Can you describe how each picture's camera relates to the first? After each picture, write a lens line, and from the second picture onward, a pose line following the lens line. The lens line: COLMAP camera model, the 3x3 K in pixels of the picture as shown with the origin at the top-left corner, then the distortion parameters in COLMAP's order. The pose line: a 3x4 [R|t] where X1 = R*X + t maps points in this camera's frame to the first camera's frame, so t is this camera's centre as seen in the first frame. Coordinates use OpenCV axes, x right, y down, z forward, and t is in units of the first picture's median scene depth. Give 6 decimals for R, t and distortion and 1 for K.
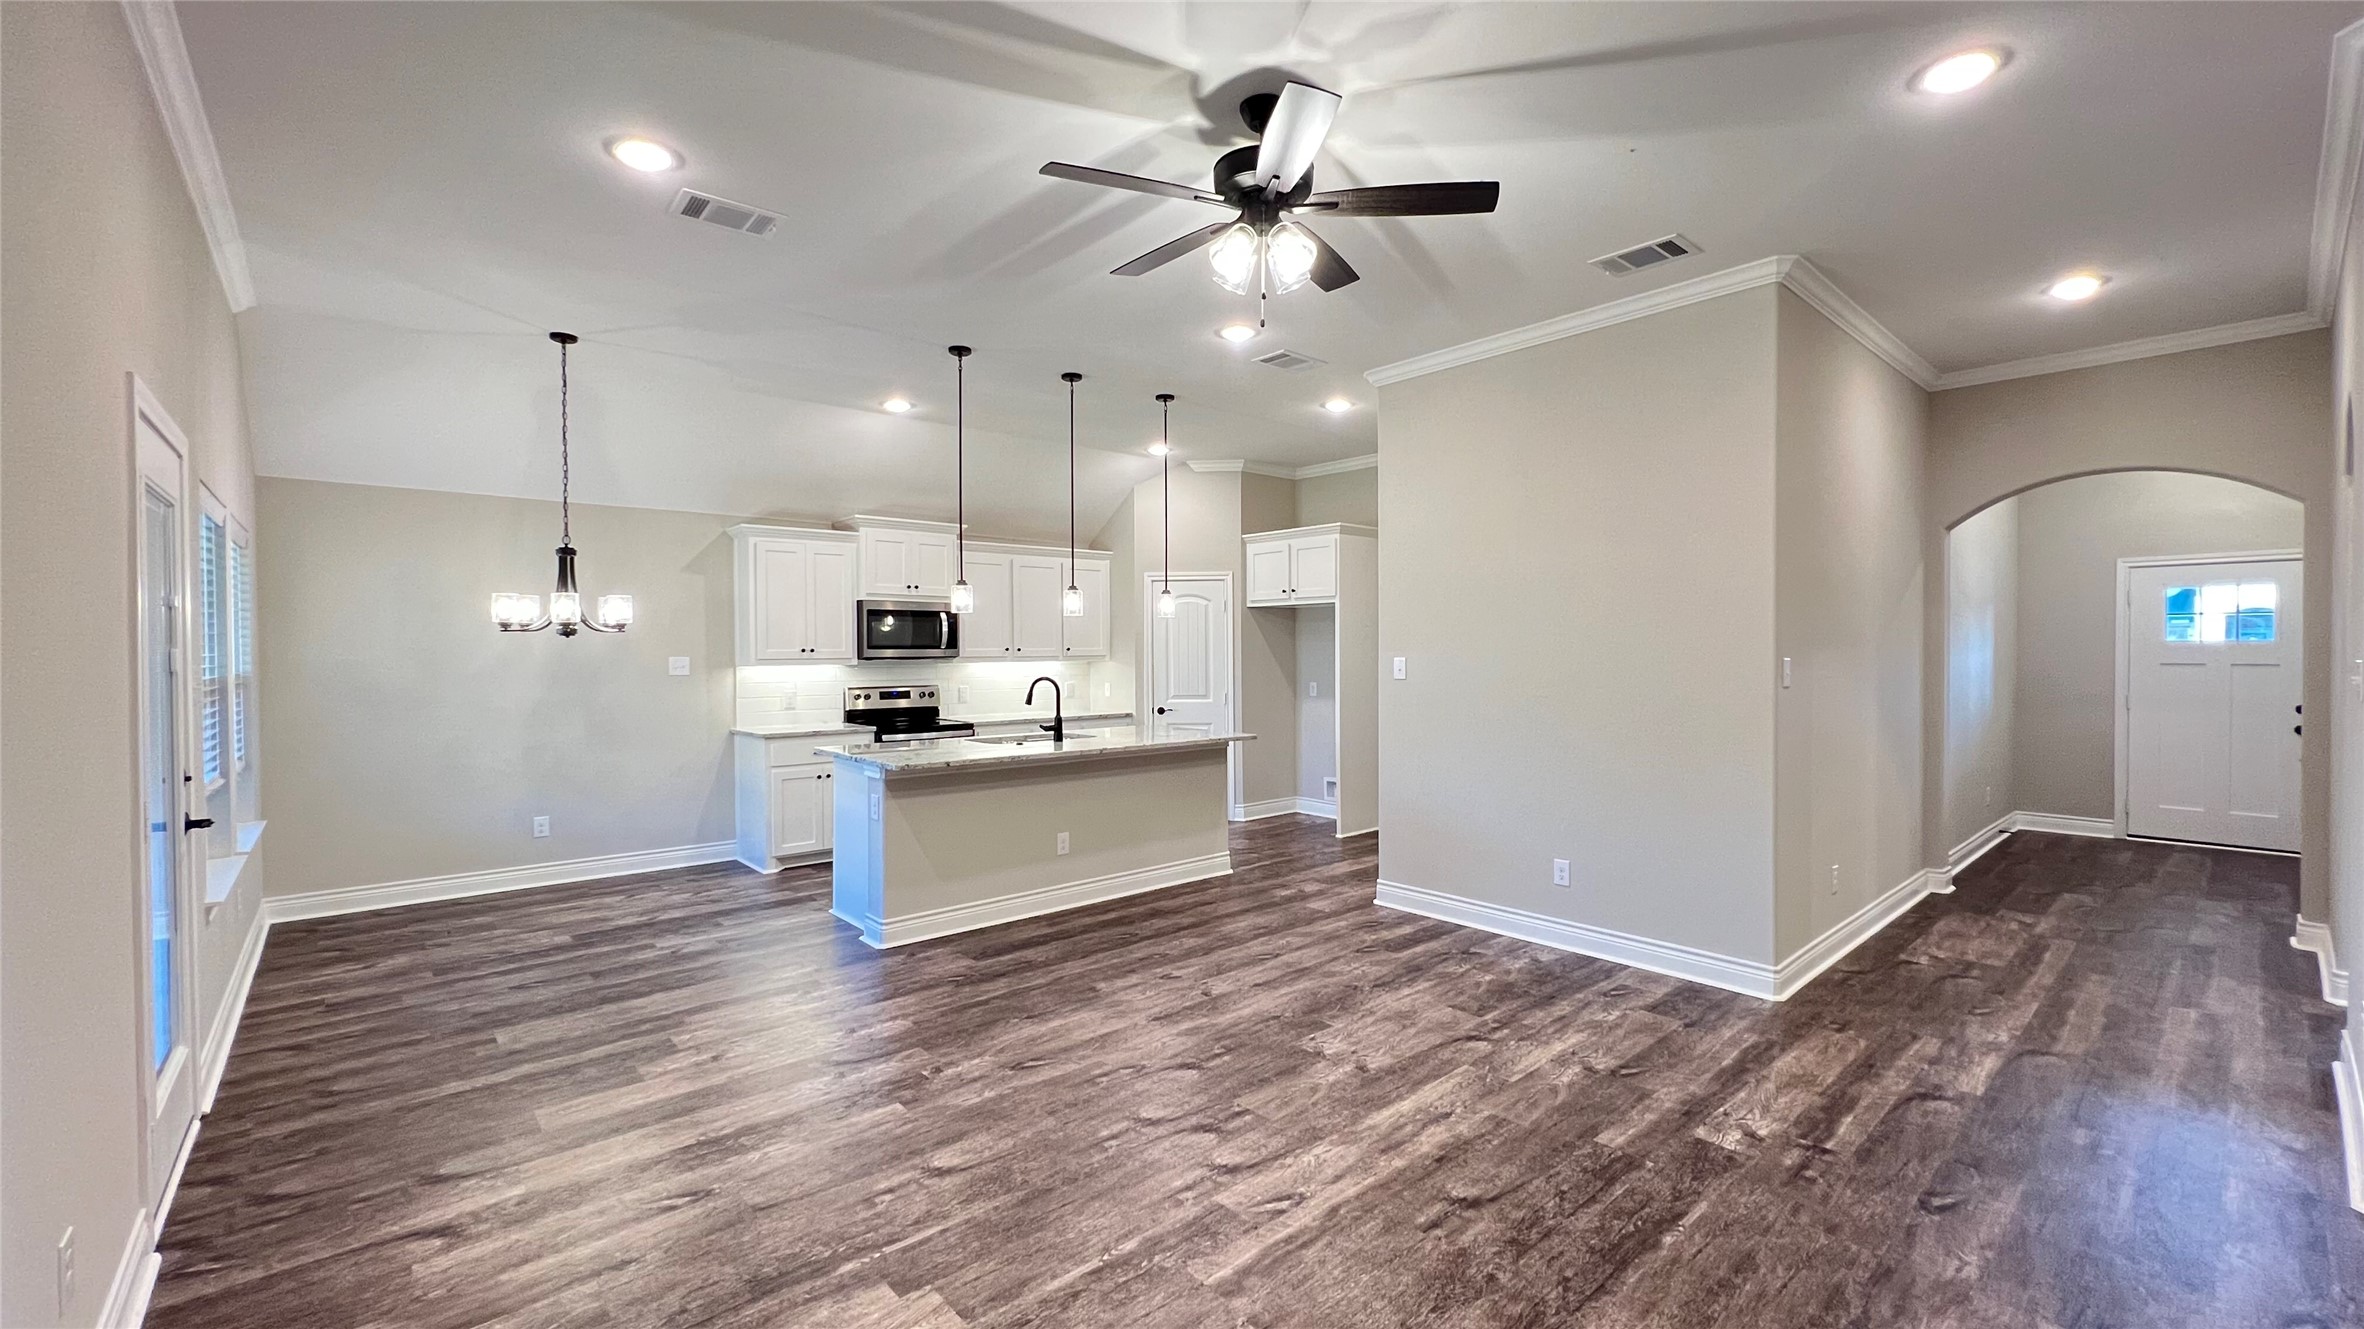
lens RADIAL K [[953.6, 0, 1182.3], [0, 953.6, 665.6], [0, 0, 1]] dist [-0.000626, 0.000024]
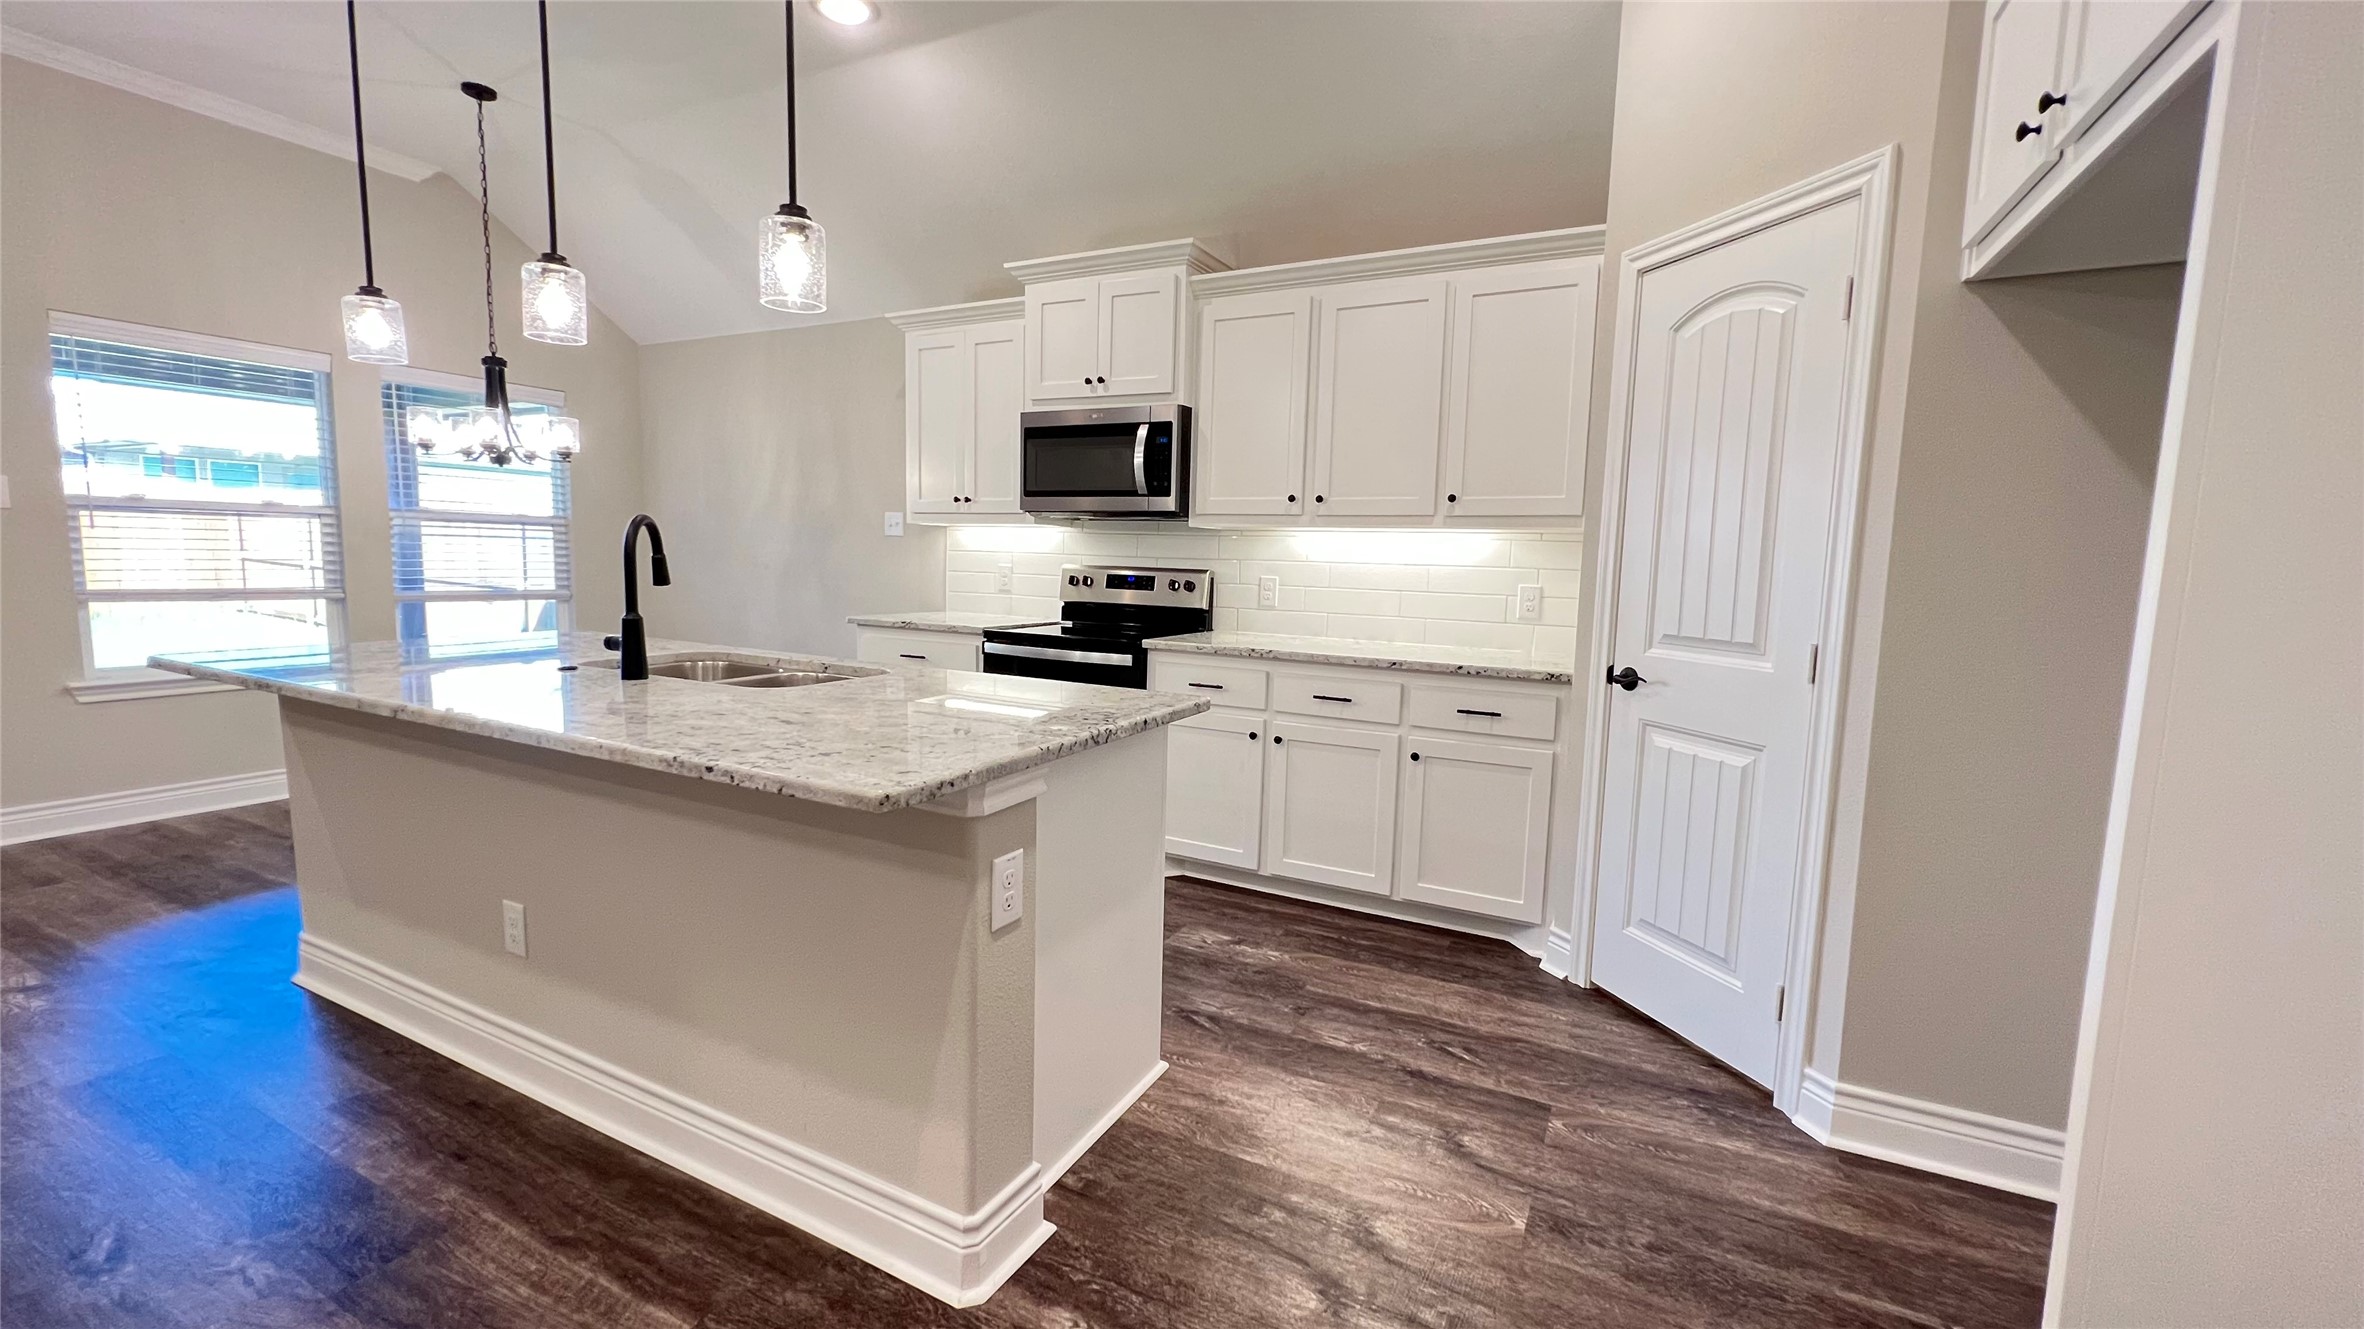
lens RADIAL K [[949.0, 0, 1180.0], [0, 949.0, 661.8], [0, 0, 1]] dist [-0.000237, 0.000662]
pose [[0.372288, 0.118148, -0.920567, 0.353559], [-0.046222, 0.992994, 0.108751, 0.021779], [0.926966, 0.002064, 0.375140, 1.187746]]
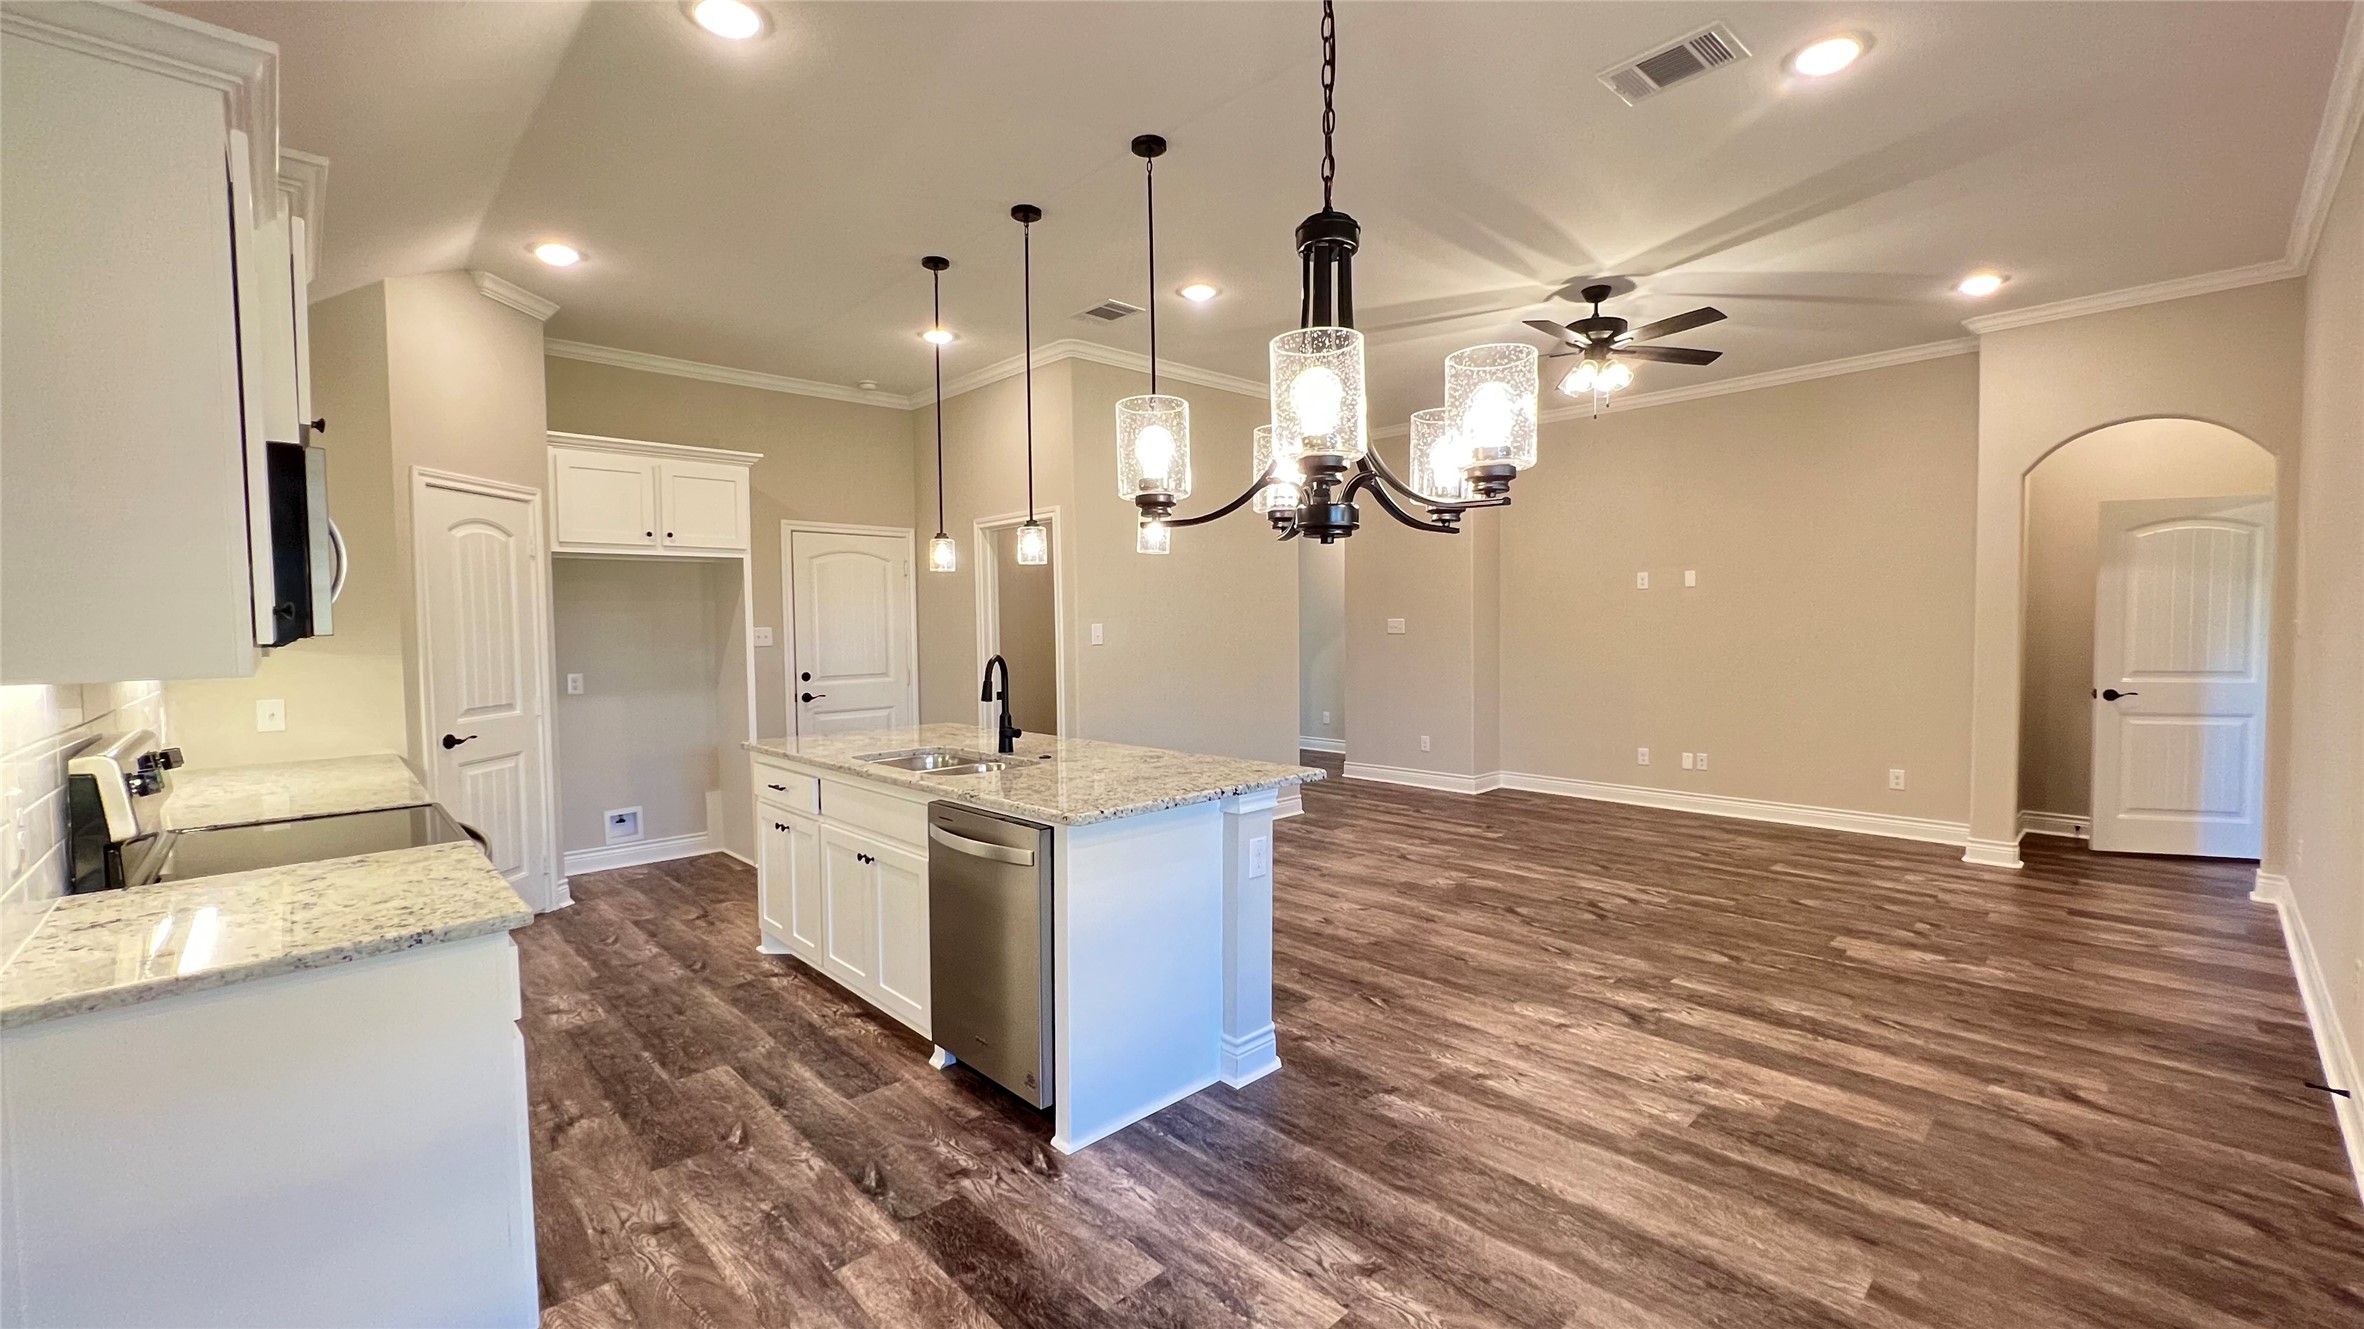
lens RADIAL K [[953.6, 0, 1185.6], [0, 953.6, 665.5], [0, 0, 1]] dist [-0.000626, 0.000024]
pose [[-0.046641, -0.042455, 0.998009, -0.888342], [0.030038, 0.998585, 0.043884, -0.006570], [-0.998460, 0.032025, -0.045300, 1.010161]]
